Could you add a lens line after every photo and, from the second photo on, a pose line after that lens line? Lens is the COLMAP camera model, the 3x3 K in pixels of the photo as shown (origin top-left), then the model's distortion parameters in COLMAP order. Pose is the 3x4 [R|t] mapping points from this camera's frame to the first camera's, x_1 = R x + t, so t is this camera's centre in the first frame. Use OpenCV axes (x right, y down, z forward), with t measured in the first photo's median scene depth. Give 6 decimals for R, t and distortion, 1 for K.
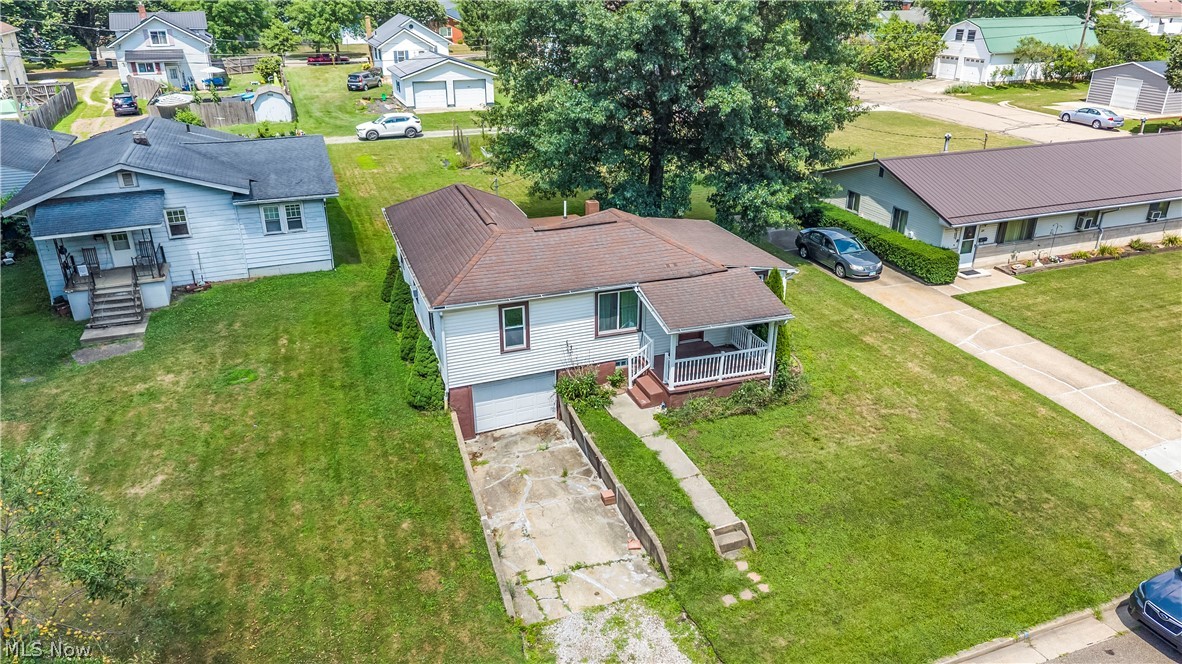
lens RADIAL K [[802.7, 0, 587.5], [0, 802.7, 330.1], [0, 0, 1]] dist [0.037422, -0.035420]
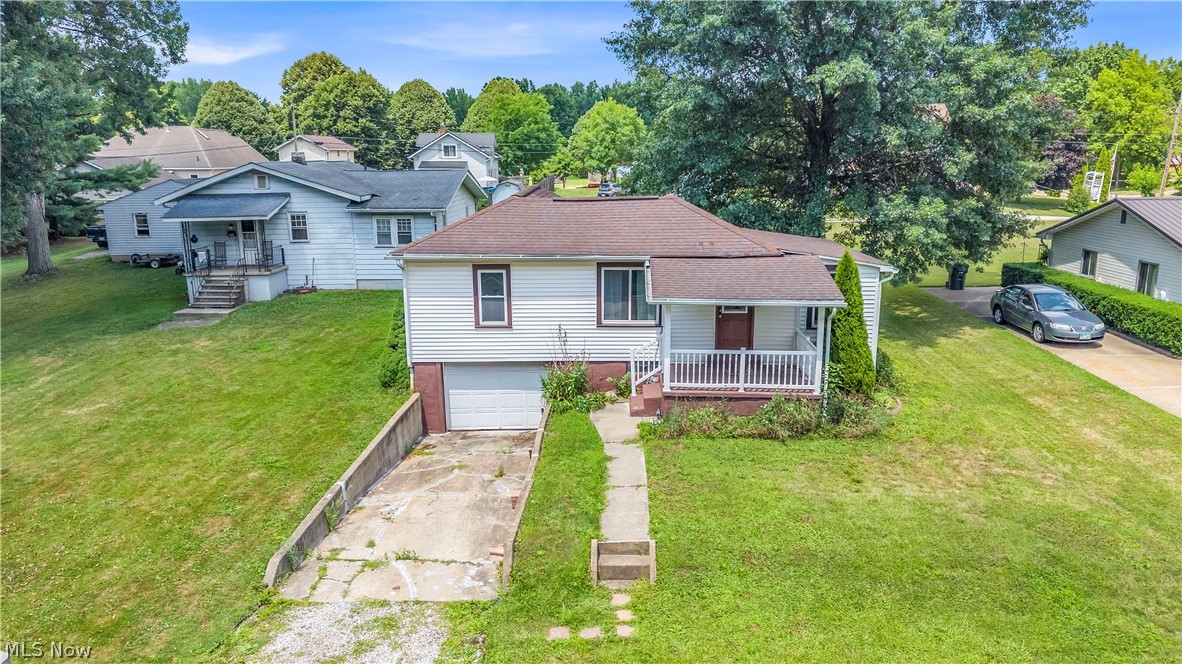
lens RADIAL K [[802.7, 0, 592.6], [0, 802.7, 329.0], [0, 0, 1]] dist [0.037422, -0.035420]
pose [[0.923812, 0.072867, -0.375849, 0.273448], [-0.147673, 0.973570, -0.174222, 0.136265], [0.353220, 0.216451, 0.910156, 0.249973]]
